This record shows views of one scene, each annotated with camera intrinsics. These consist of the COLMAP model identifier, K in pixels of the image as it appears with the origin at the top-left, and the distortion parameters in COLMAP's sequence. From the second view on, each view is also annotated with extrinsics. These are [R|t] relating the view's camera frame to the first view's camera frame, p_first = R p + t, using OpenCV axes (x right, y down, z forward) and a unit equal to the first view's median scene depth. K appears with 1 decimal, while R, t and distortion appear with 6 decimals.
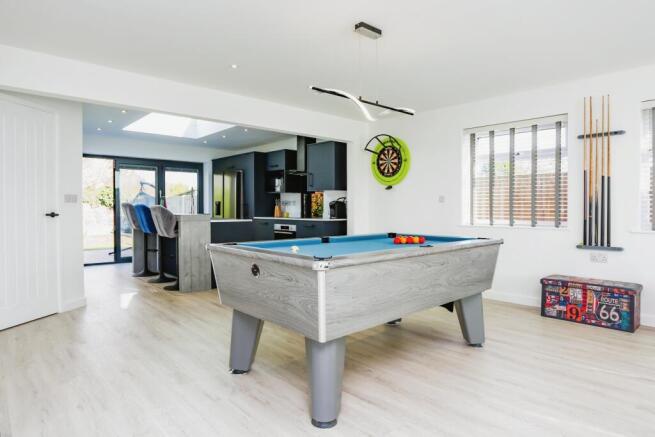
lens RADIAL K [[387.0, 0, 327.5], [0, 387.0, 218.5], [0, 0, 1]] dist [0.001984, 0.000471]
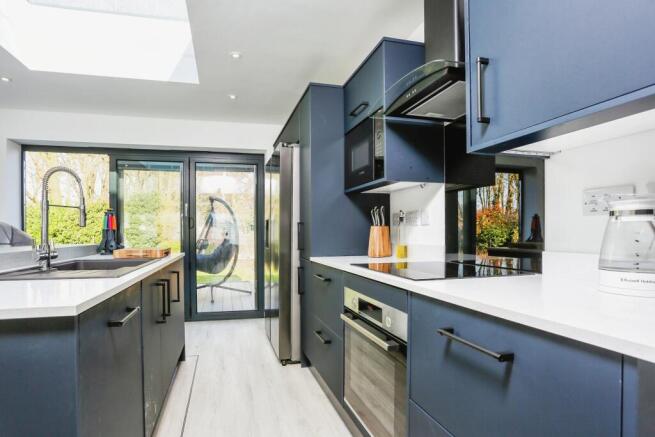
lens RADIAL K [[329.9, 0, 312.1], [0, 329.9, 227.7], [0, 0, 1]] dist [-0.003833, -0.000321]
pose [[0.876253, -0.019436, -0.481460, -0.044662], [-0.000681, 0.999135, -0.041573, -0.024119], [0.481851, 0.036756, 0.875482, 0.931783]]
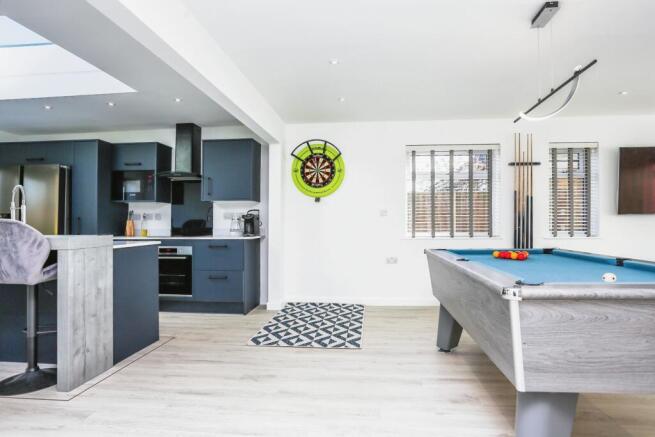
lens RADIAL K [[352.8, 0, 327.5], [0, 352.8, 218.5], [0, 0, 1]] dist [-0.037879, 0.000376]
pose [[0.752587, 0.002422, 0.658489, -0.368685], [0.025197, 0.999155, -0.032472, -0.008859], [-0.658011, 0.041029, 0.751890, 0.379431]]
